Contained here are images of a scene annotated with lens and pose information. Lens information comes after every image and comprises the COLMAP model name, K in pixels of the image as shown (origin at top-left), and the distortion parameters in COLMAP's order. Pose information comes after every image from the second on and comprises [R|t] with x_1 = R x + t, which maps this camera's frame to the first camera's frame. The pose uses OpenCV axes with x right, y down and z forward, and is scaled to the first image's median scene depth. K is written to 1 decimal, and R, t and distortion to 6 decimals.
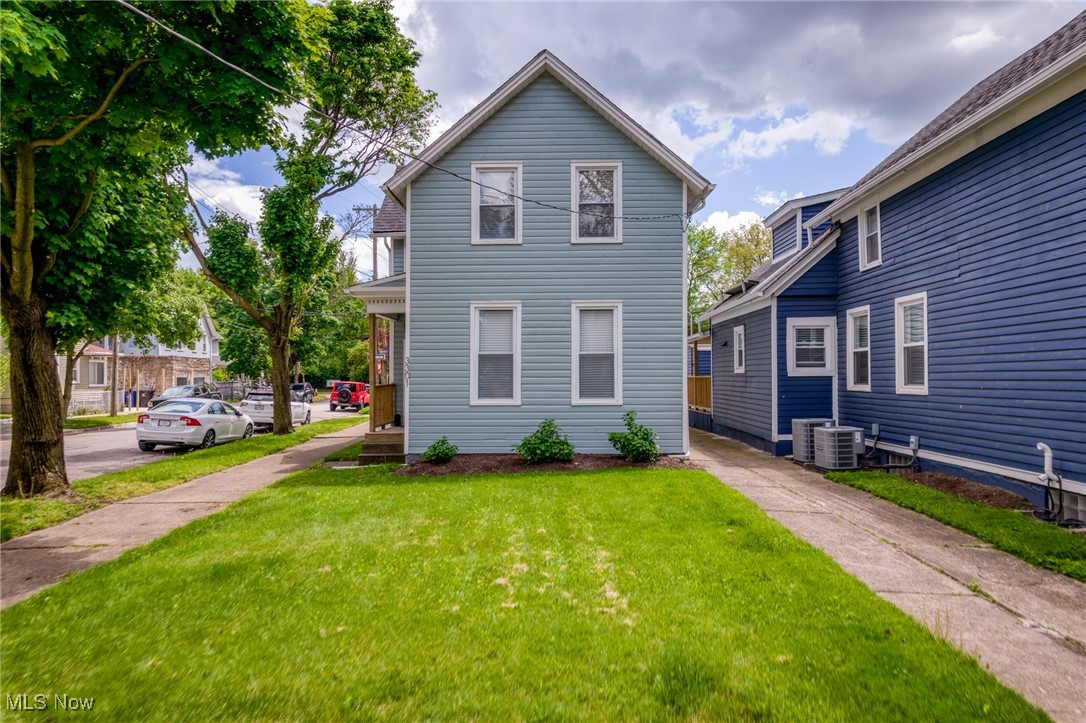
lens RADIAL K [[687.3, 0, 541.0], [0, 687.3, 360.0], [0, 0, 1]] dist [0.000890, 0.002924]
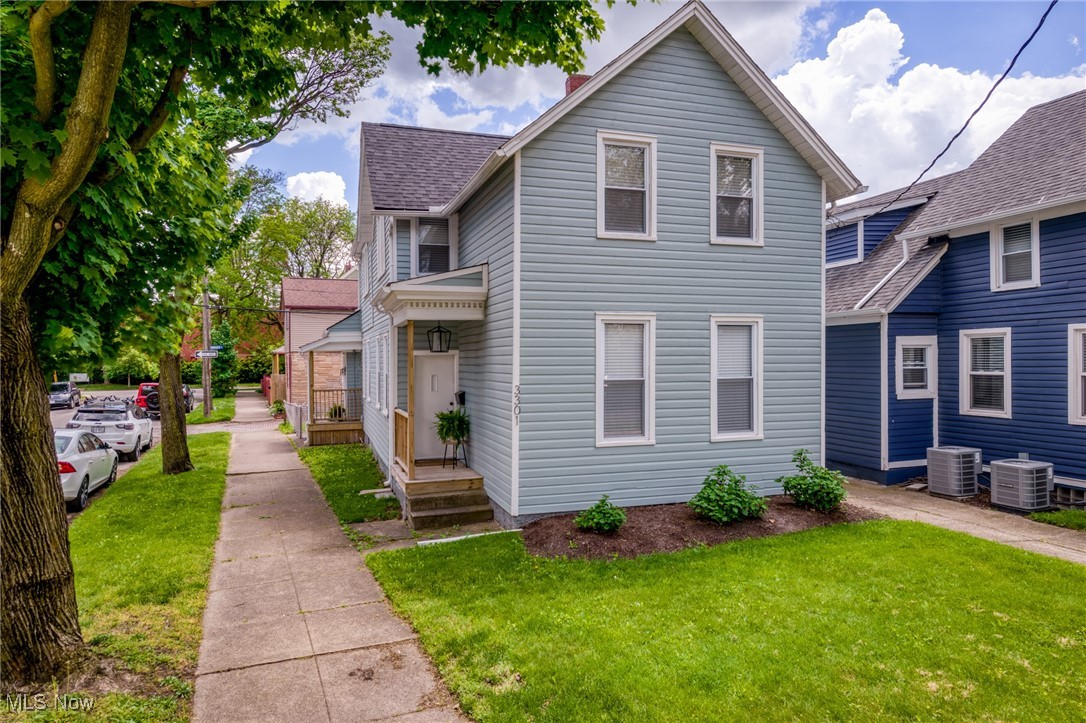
lens RADIAL K [[687.3, 0, 541.0], [0, 687.3, 360.0], [0, 0, 1]] dist [0.000890, 0.002924]
pose [[0.942046, -0.001232, 0.335481, -0.419907], [-0.005678, 0.999792, 0.019613, -0.046313], [-0.335435, -0.020381, 0.941843, 0.295220]]
